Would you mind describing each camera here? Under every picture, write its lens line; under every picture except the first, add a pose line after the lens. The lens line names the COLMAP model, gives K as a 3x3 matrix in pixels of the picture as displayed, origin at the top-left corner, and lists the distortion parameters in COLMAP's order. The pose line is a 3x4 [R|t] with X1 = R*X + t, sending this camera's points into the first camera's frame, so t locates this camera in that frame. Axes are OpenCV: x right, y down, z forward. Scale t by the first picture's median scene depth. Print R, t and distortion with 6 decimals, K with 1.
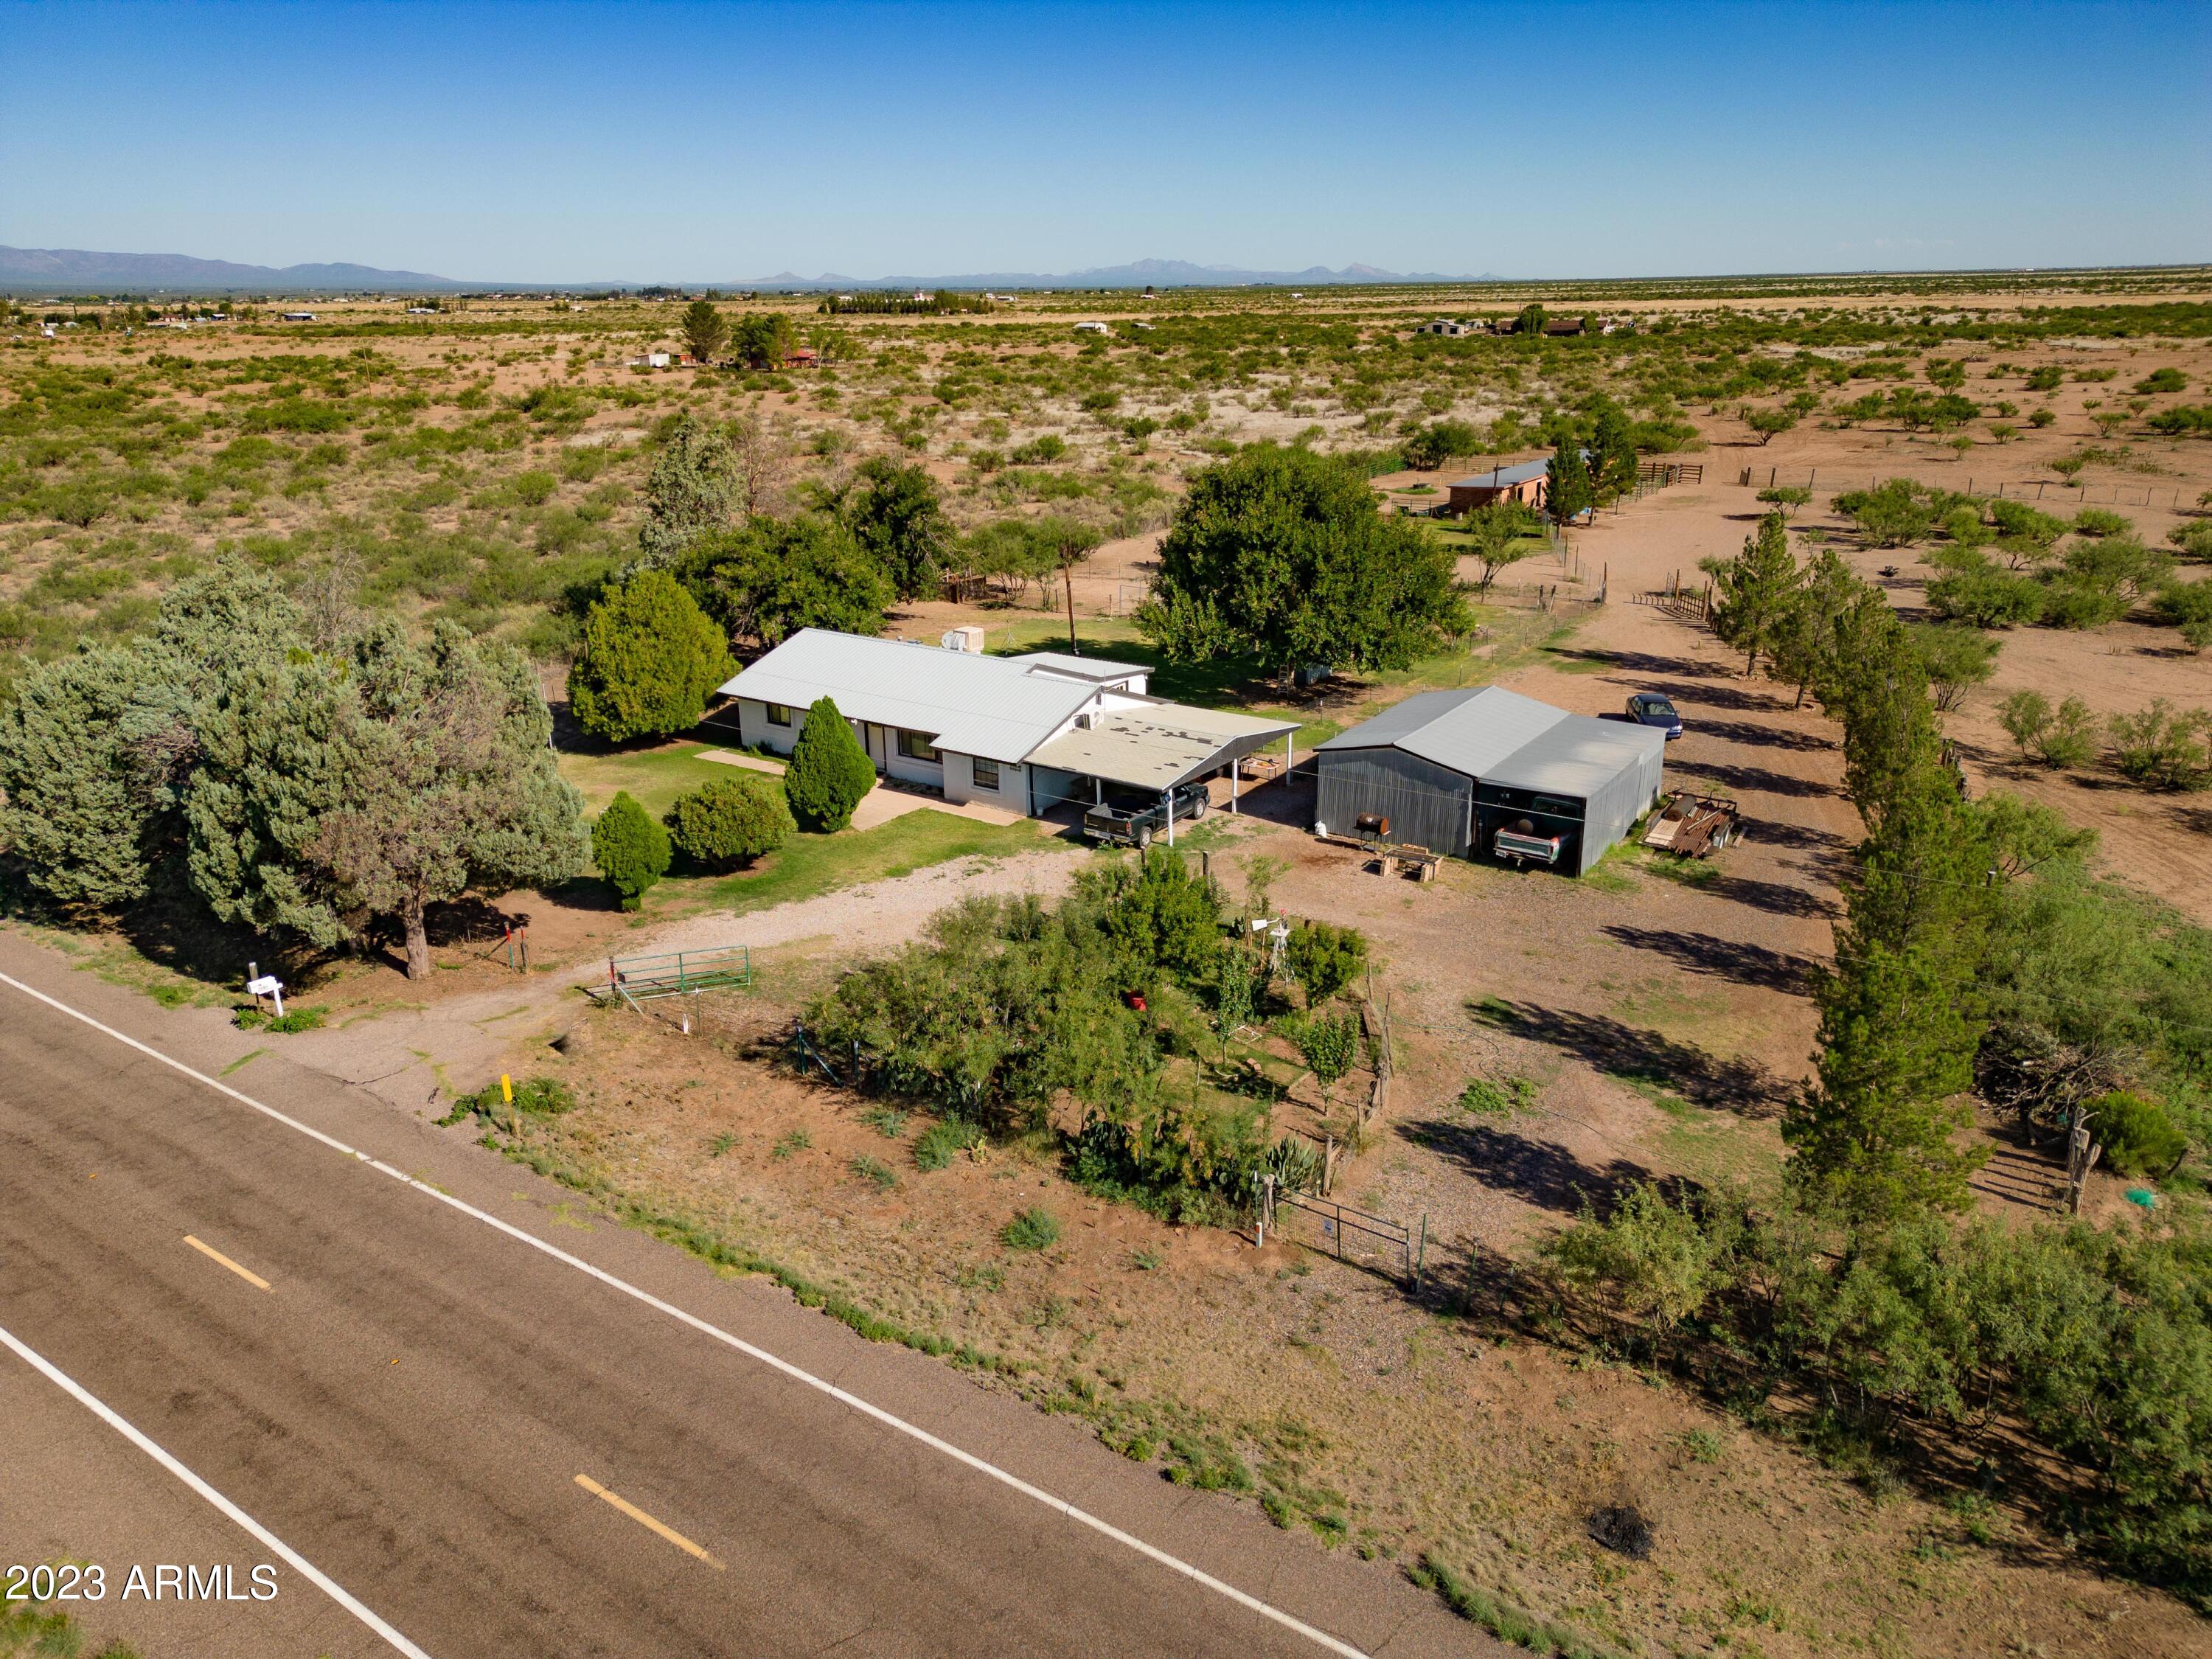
lens RADIAL K [[1555.6, 0, 1097.2], [0, 1555.6, 838.1], [0, 0, 1]] dist [0.074055, -0.075071]
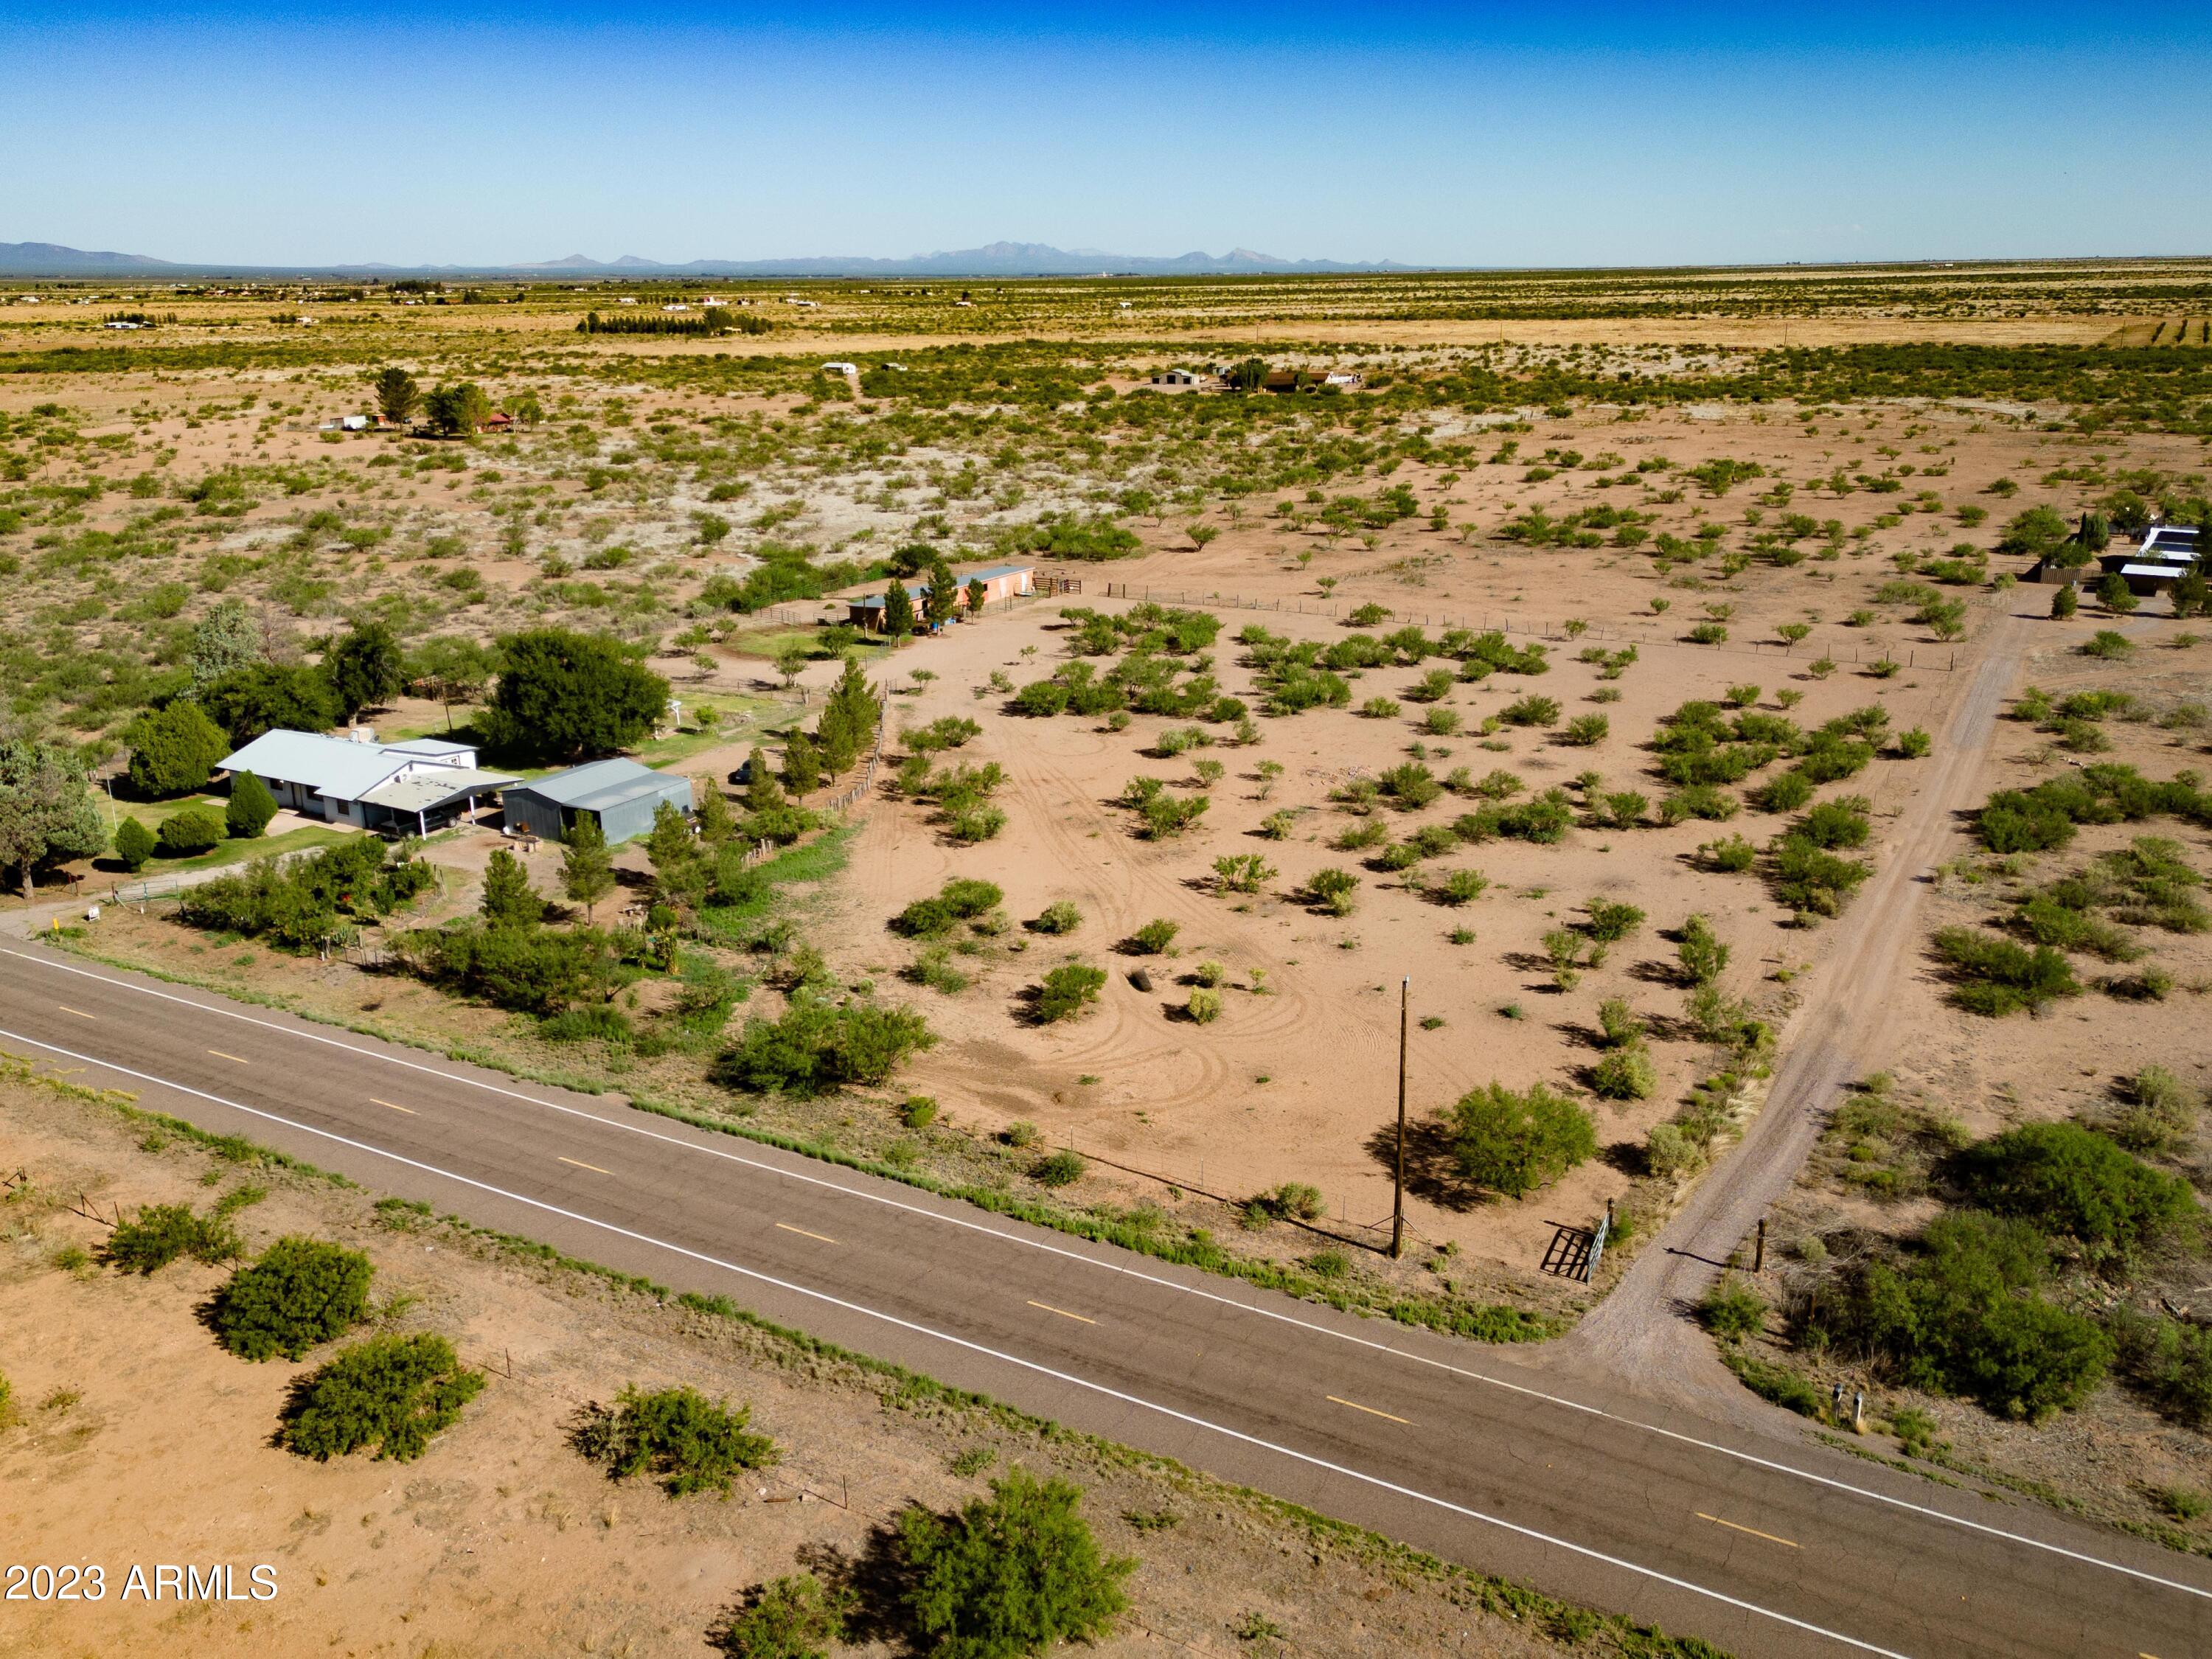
lens RADIAL K [[1848.3, 0, 1106.0], [0, 1848.3, 829.5], [0, 0, 1]] dist [0.096360, -0.110624]
pose [[0.997202, -0.020421, 0.071904, 0.757791], [0.023552, 0.998799, -0.042973, 0.117088], [-0.070940, 0.044546, 0.996485, -1.493646]]
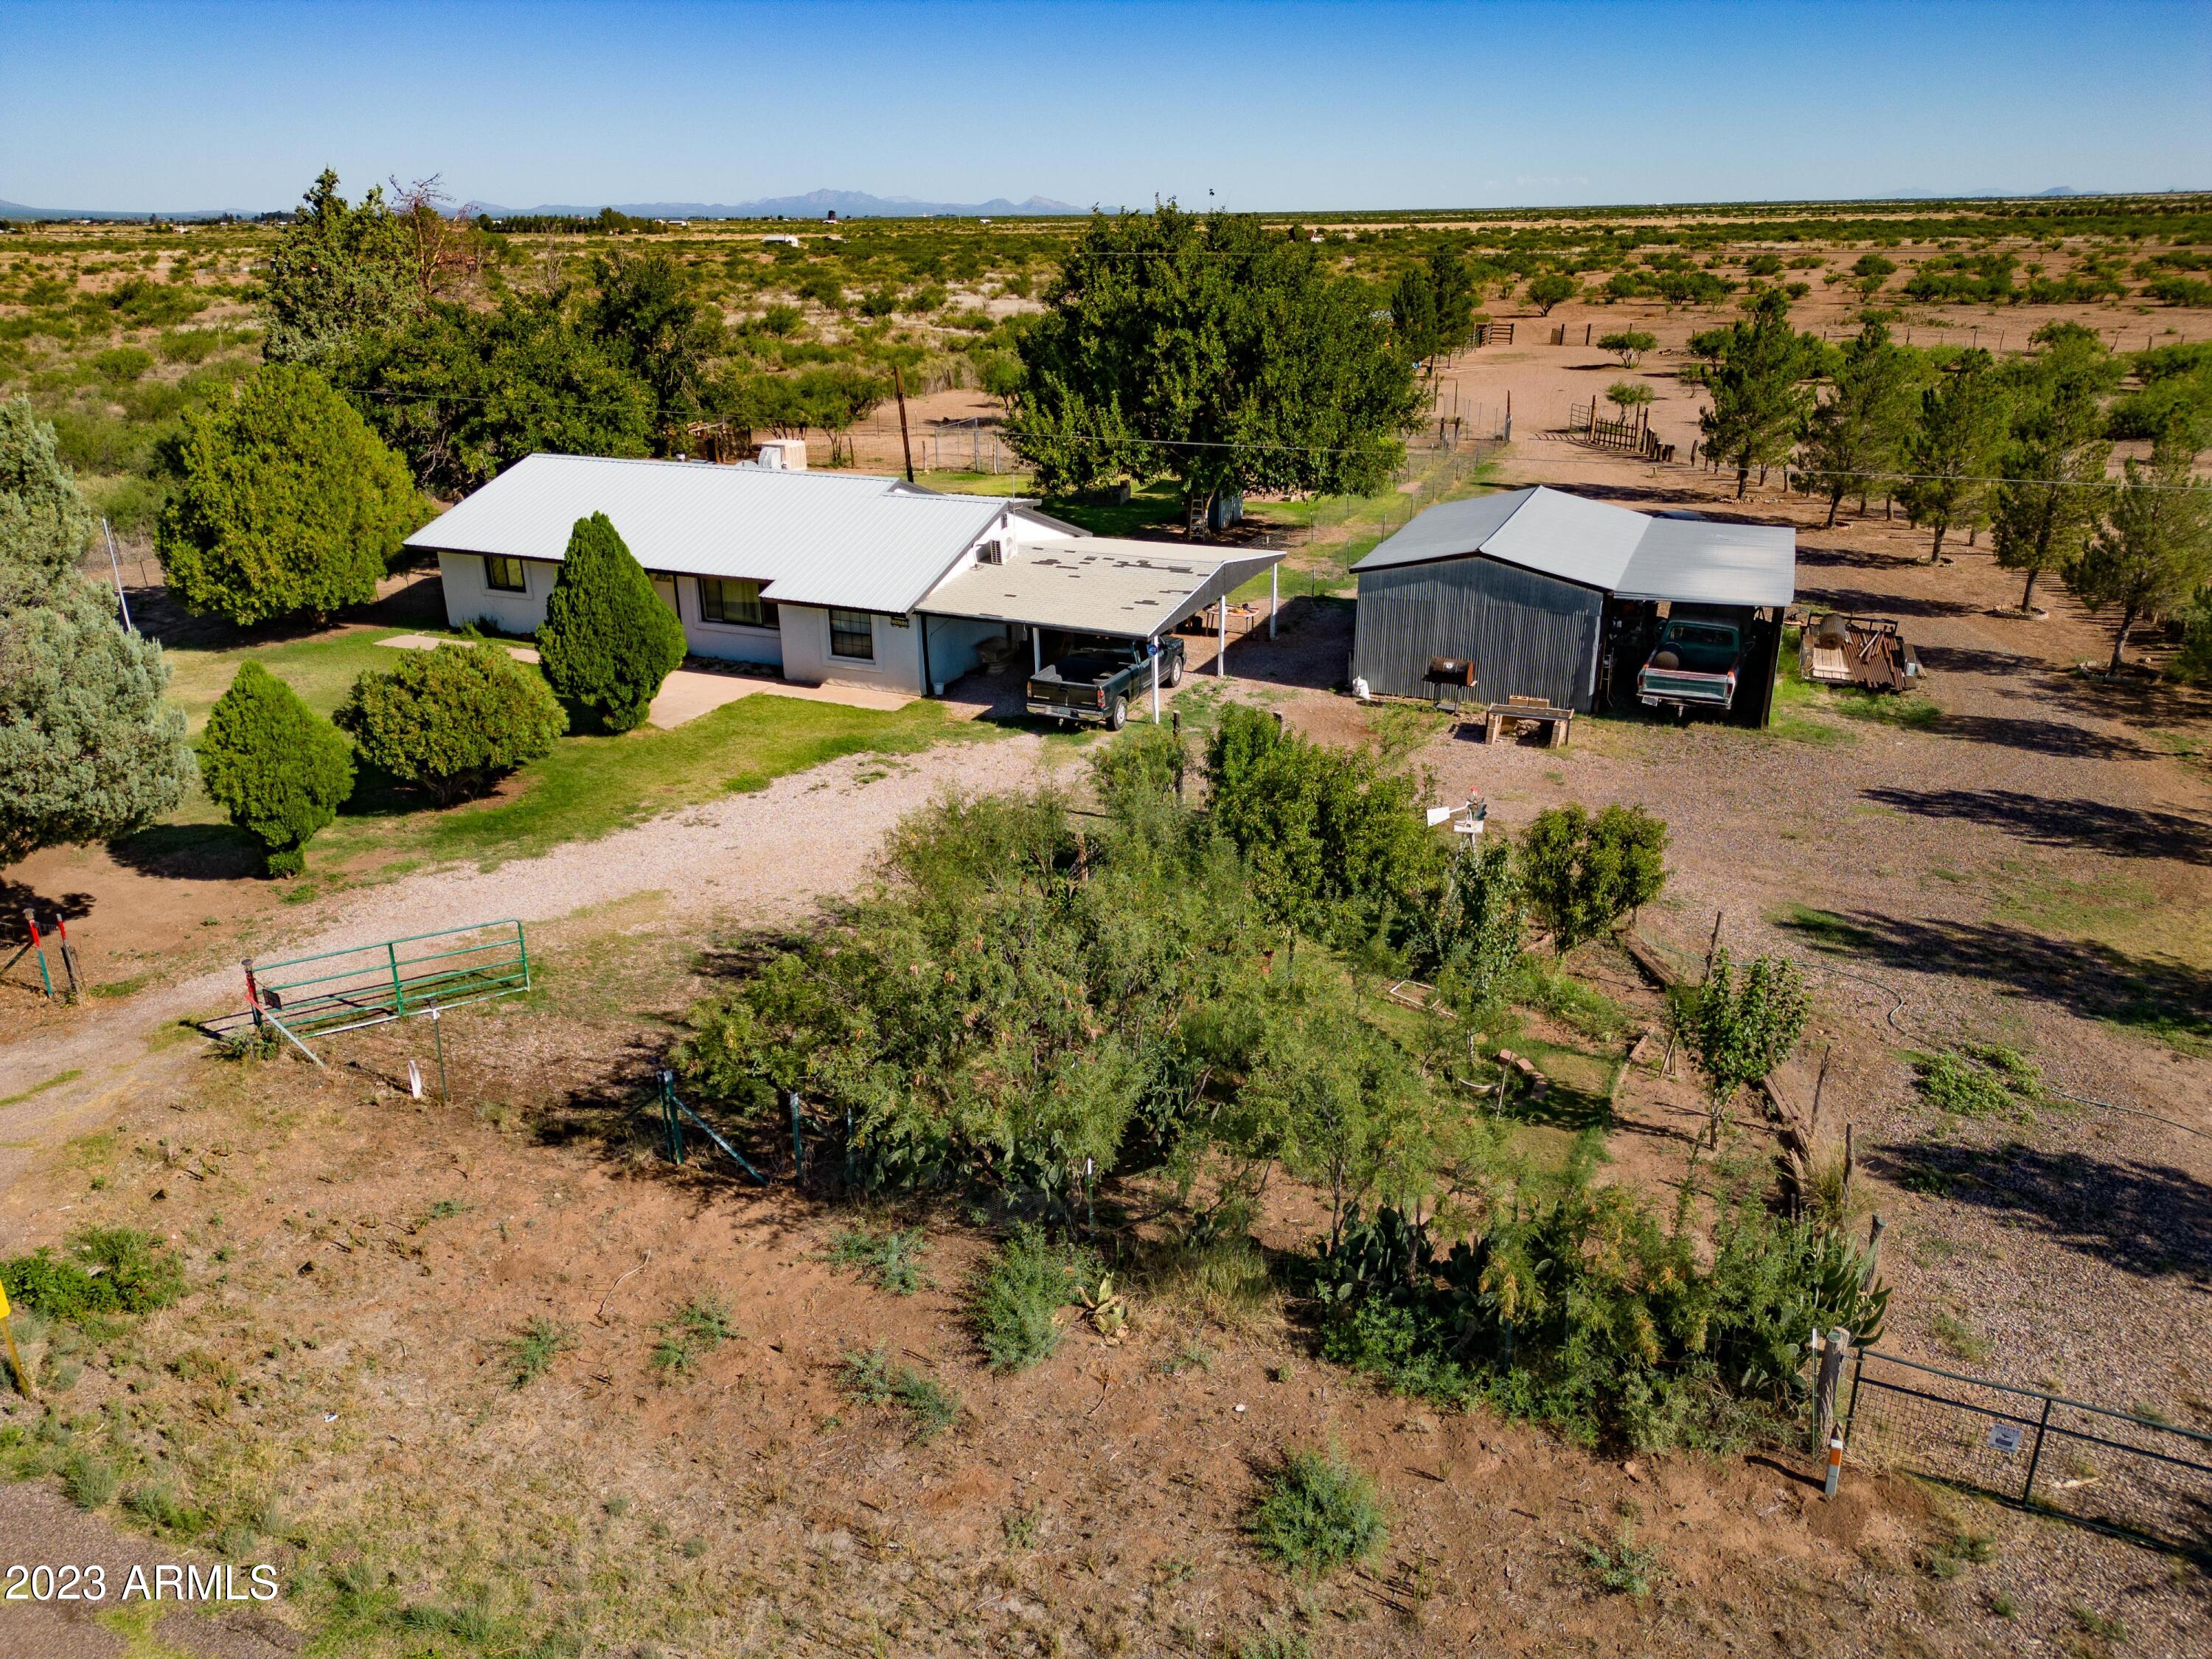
lens RADIAL K [[1555.6, 0, 1097.2], [0, 1555.6, 838.1], [0, 0, 1]] dist [0.074055, -0.075071]
pose [[0.981820, -0.068089, 0.177181, -0.098598], [0.061605, 0.997223, 0.041850, 0.024686], [-0.179539, -0.030174, 0.983288, 0.346491]]
